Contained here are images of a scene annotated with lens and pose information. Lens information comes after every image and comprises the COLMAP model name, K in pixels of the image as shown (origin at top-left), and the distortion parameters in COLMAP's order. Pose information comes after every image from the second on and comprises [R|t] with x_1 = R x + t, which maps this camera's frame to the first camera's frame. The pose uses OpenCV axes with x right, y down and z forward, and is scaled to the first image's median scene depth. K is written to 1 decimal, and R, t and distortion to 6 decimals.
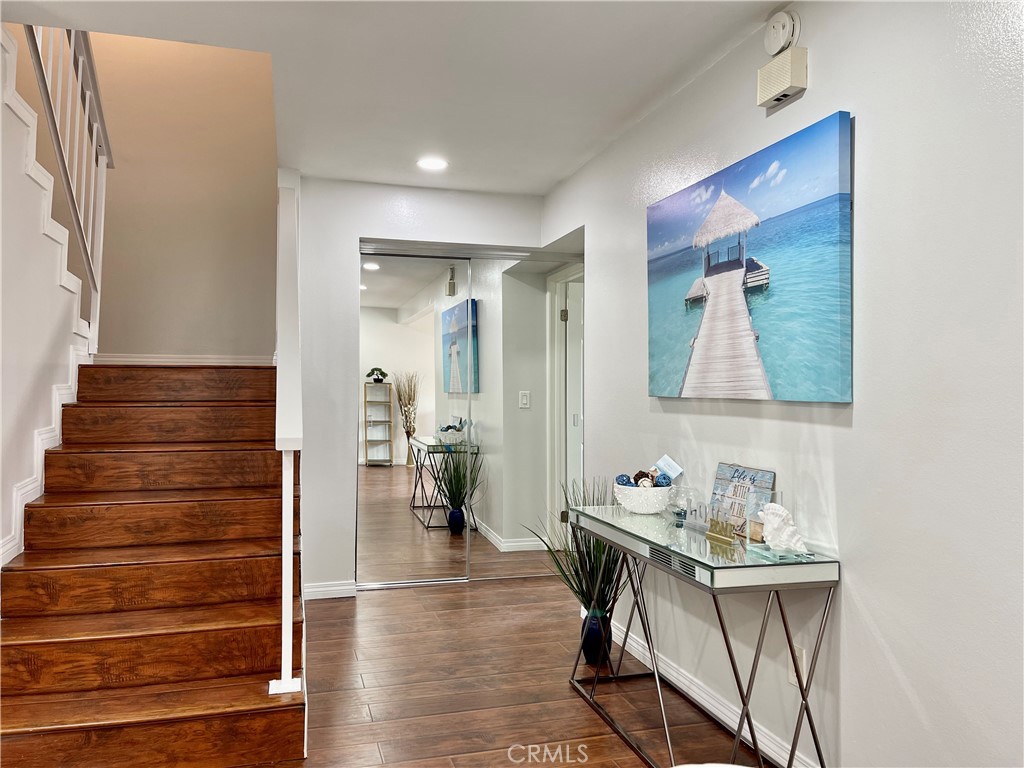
lens RADIAL K [[773.5, 0, 512.1], [0, 773.5, 382.2], [0, 0, 1]] dist [0.038100, -0.050556]
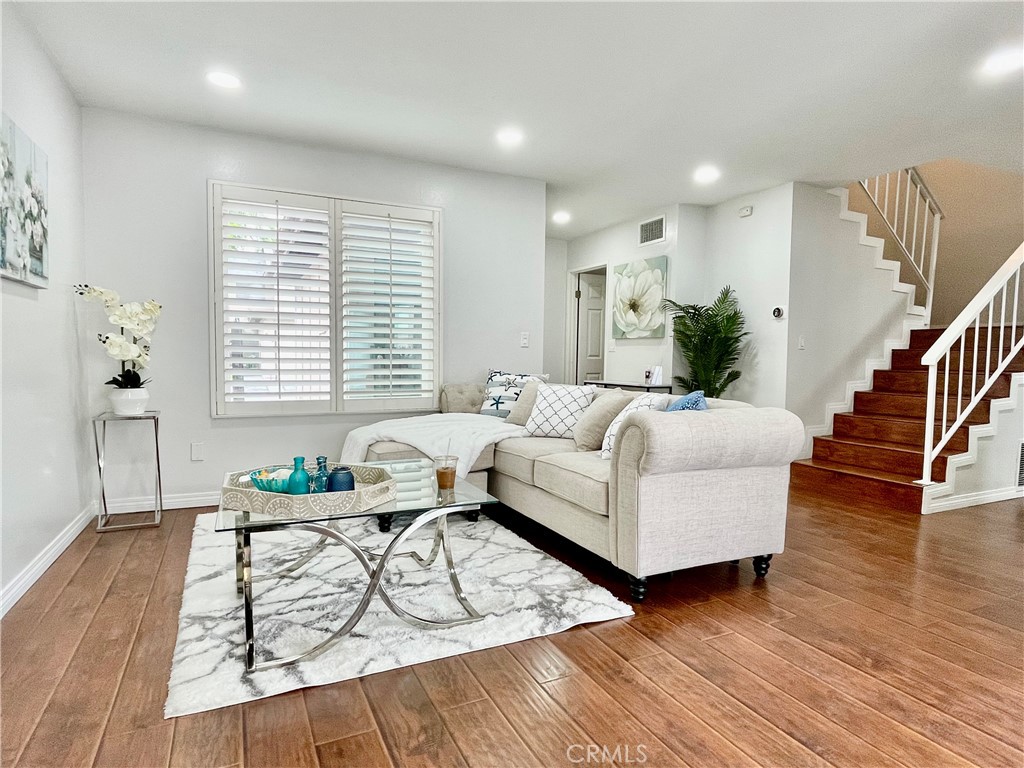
lens RADIAL K [[580.3, 0, 509.8], [0, 580.3, 388.0], [0, 0, 1]] dist [-0.000626, 0.000405]
pose [[0.173225, 0.056389, -0.983267, 0.180567], [0.002590, 0.998330, 0.057709, 0.009530], [0.984879, -0.012544, 0.172789, -0.060034]]
